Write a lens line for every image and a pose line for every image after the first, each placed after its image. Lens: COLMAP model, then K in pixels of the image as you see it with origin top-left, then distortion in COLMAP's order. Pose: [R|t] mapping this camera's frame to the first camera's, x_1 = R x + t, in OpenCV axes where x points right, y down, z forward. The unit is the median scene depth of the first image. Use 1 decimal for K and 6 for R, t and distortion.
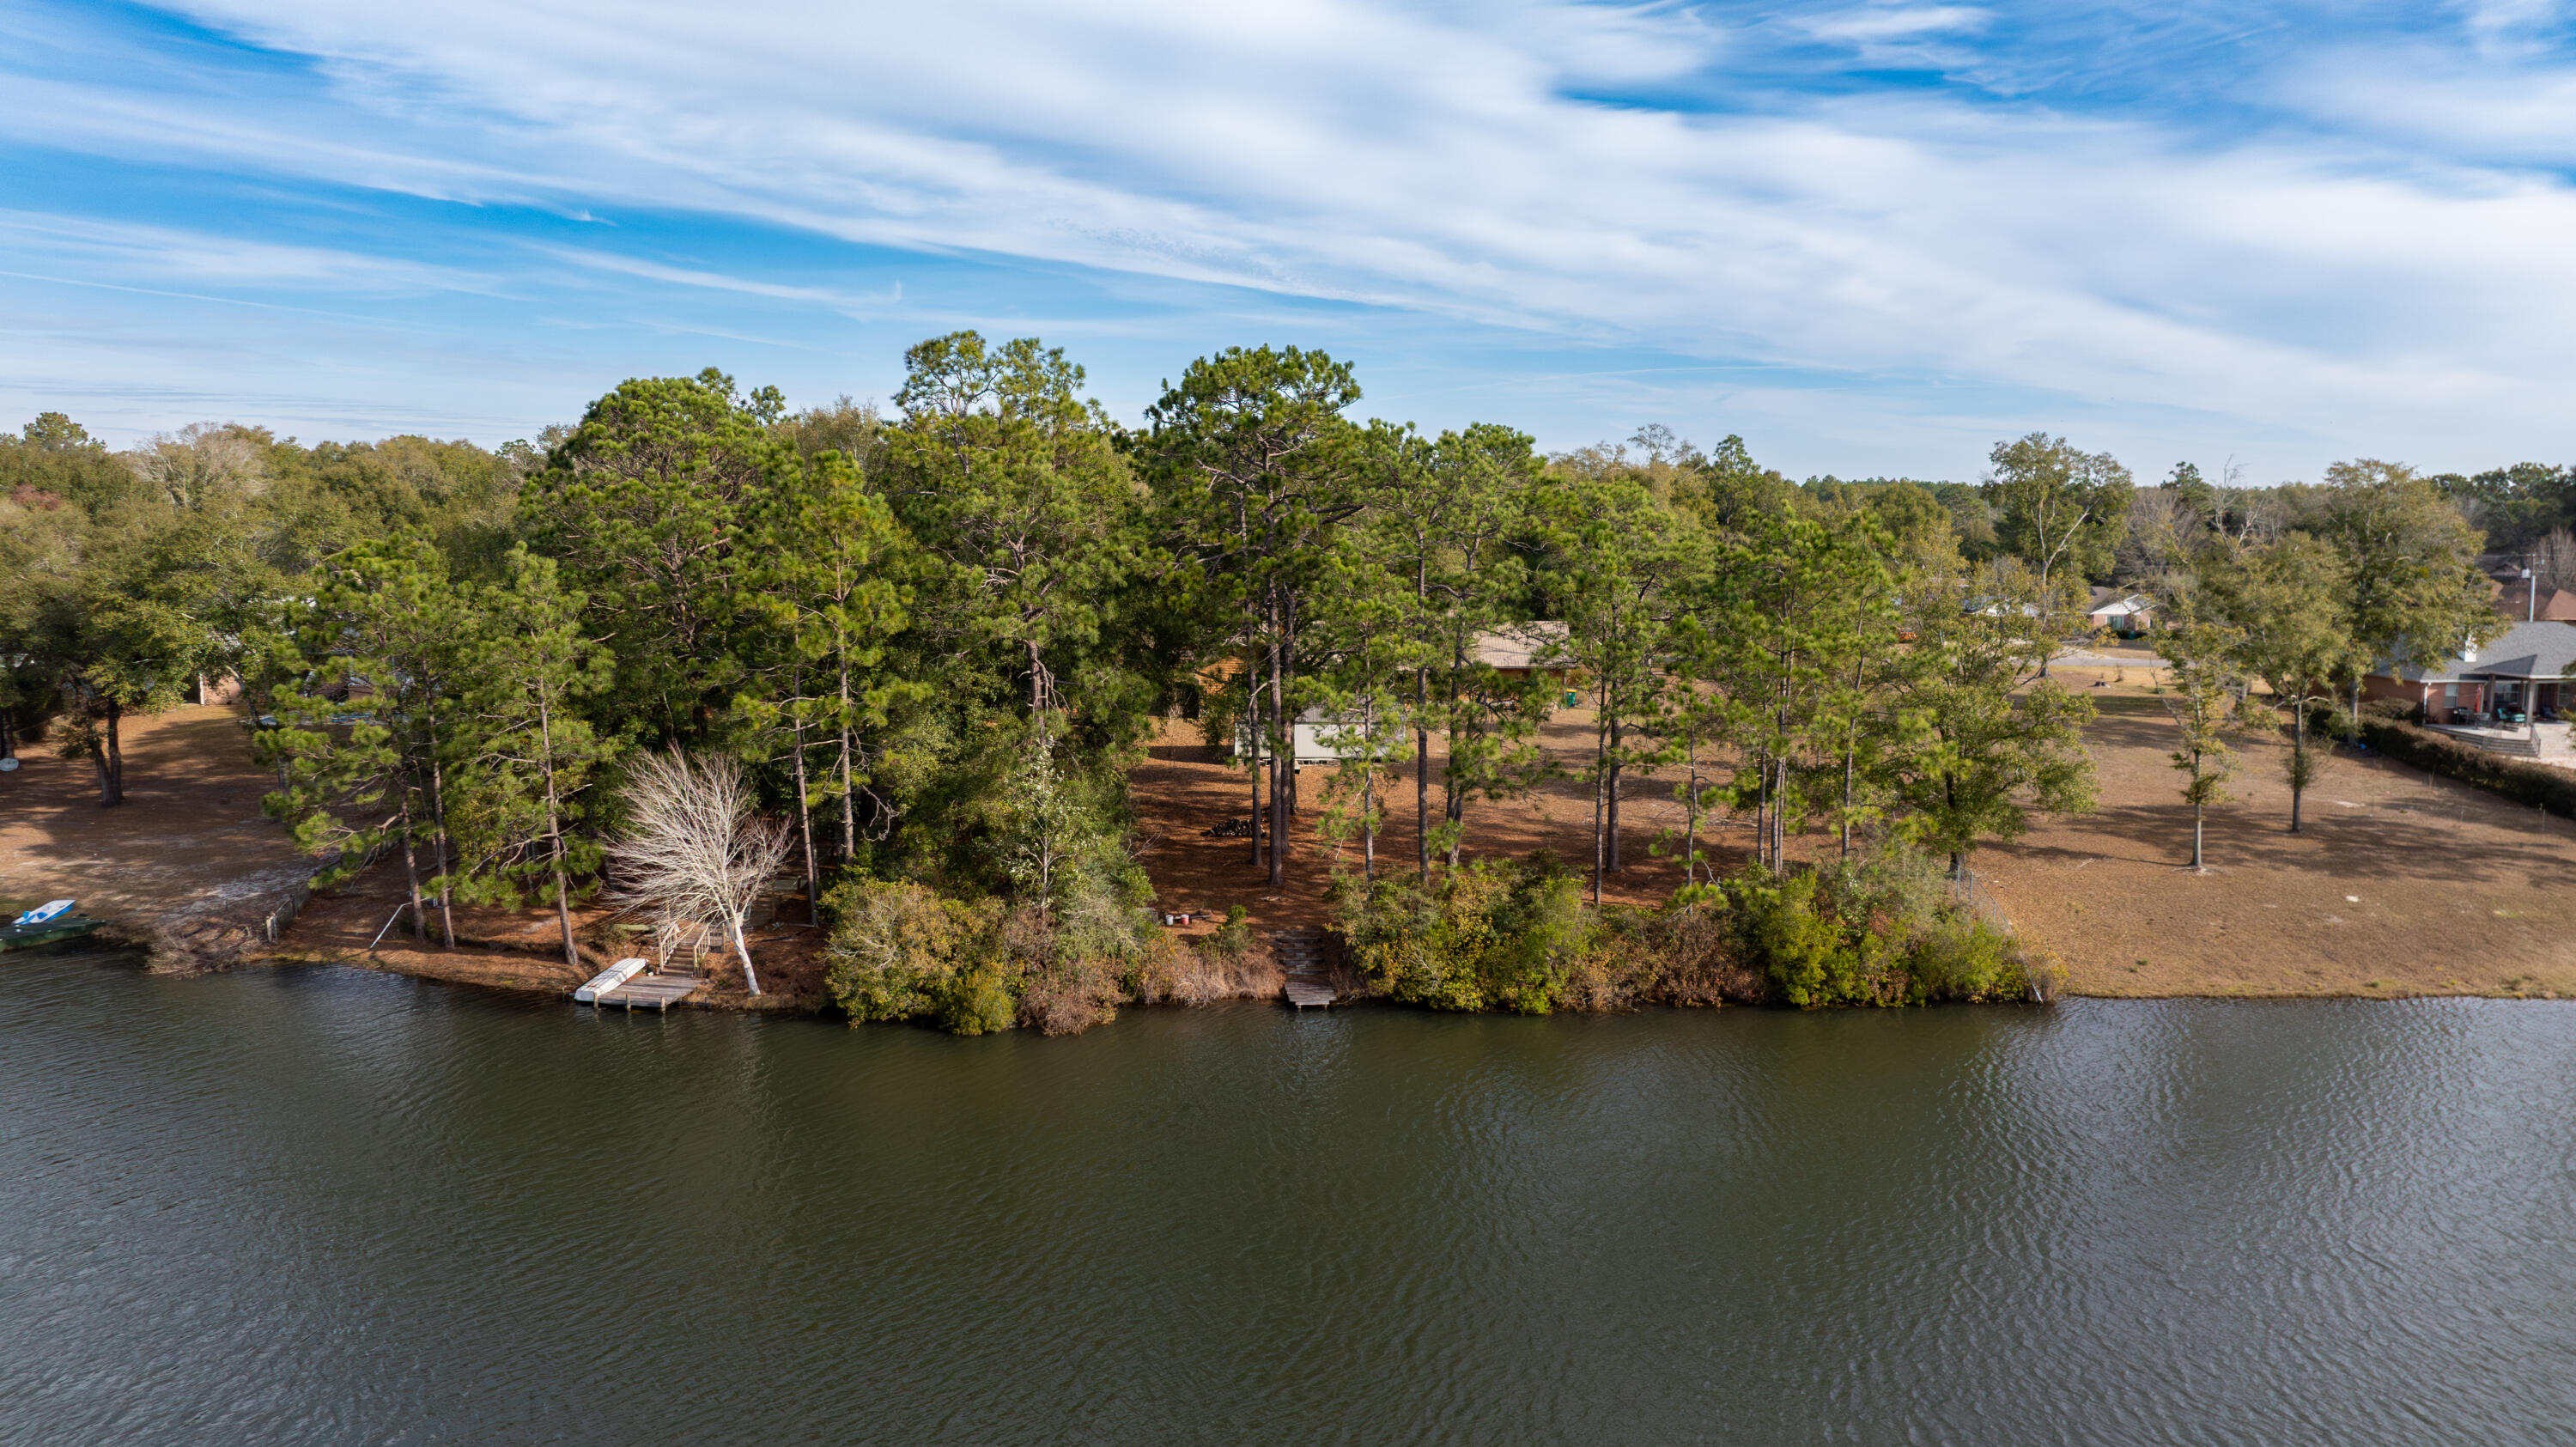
lens RADIAL K [[1852.6, 0, 1277.8], [0, 1852.6, 724.4], [0, 0, 1]] dist [-0.057797, 0.069032]
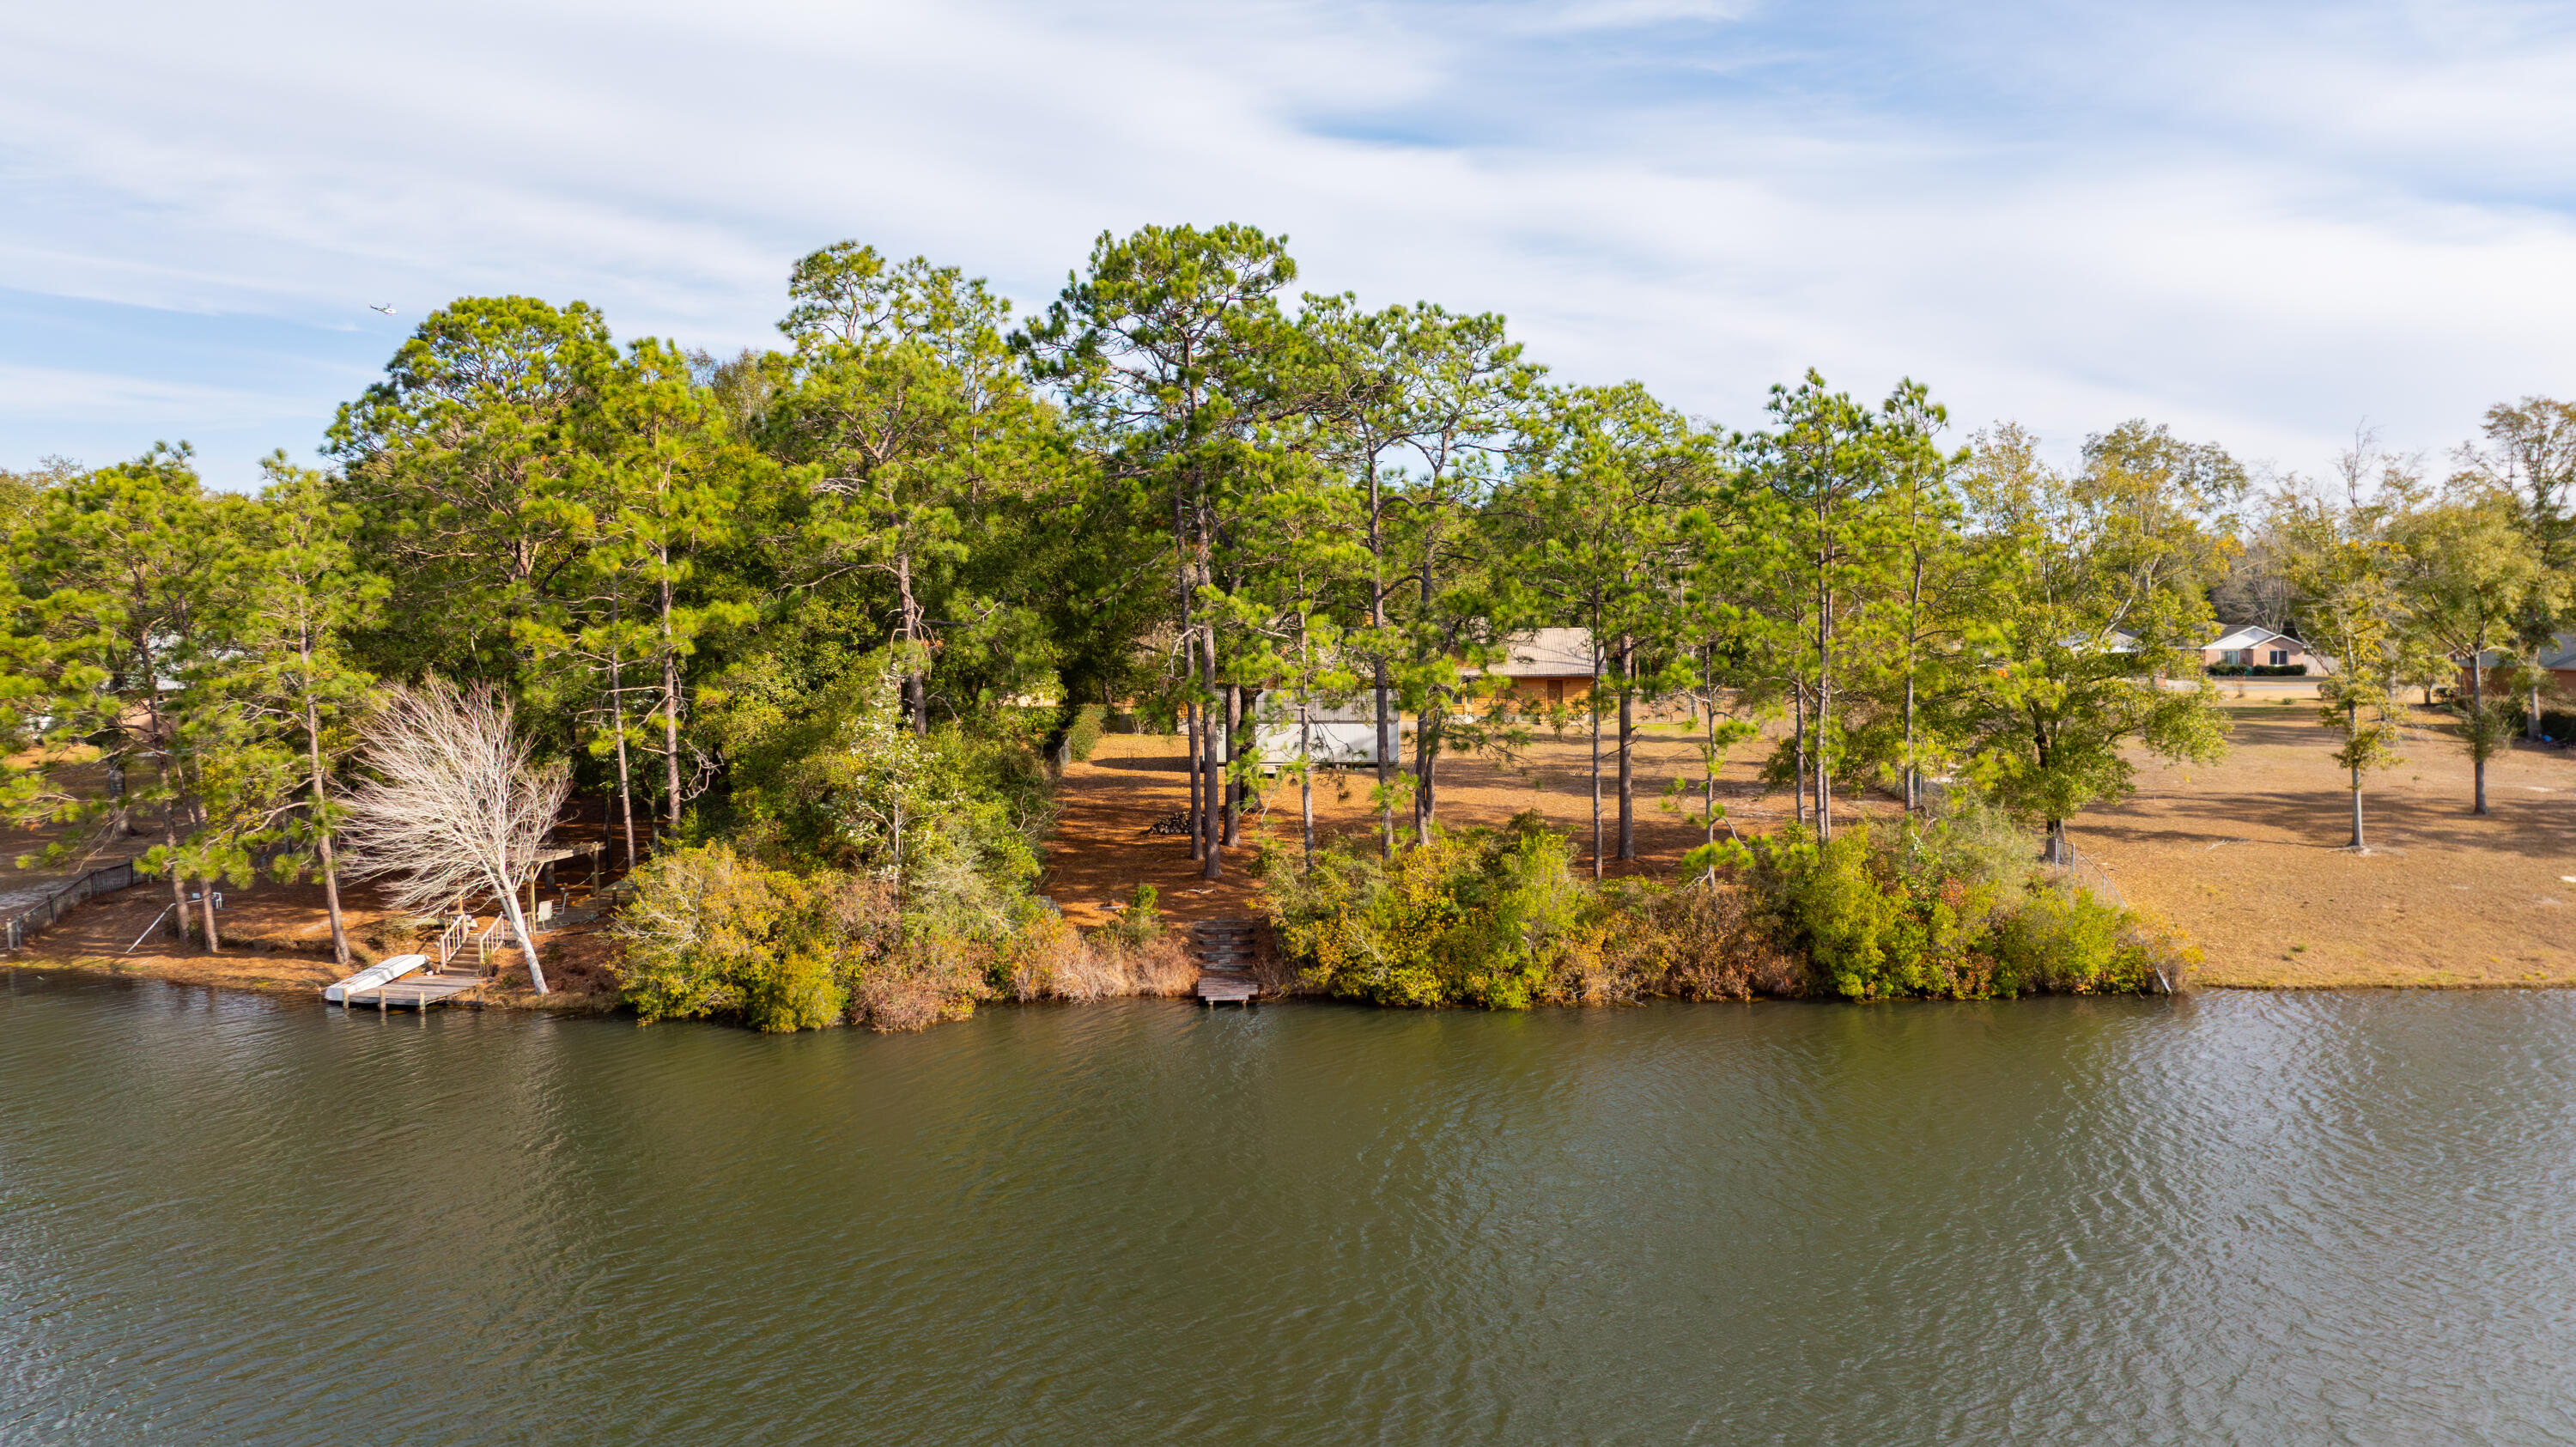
lens RADIAL K [[1852.6, 0, 1278.0], [0, 1852.6, 723.1], [0, 0, 1]] dist [-0.057797, 0.069032]
pose [[0.998703, -0.013906, -0.048988, 0.079532], [0.010513, 0.997571, -0.068853, 0.086704], [0.049826, 0.068249, 0.996423, 0.202693]]
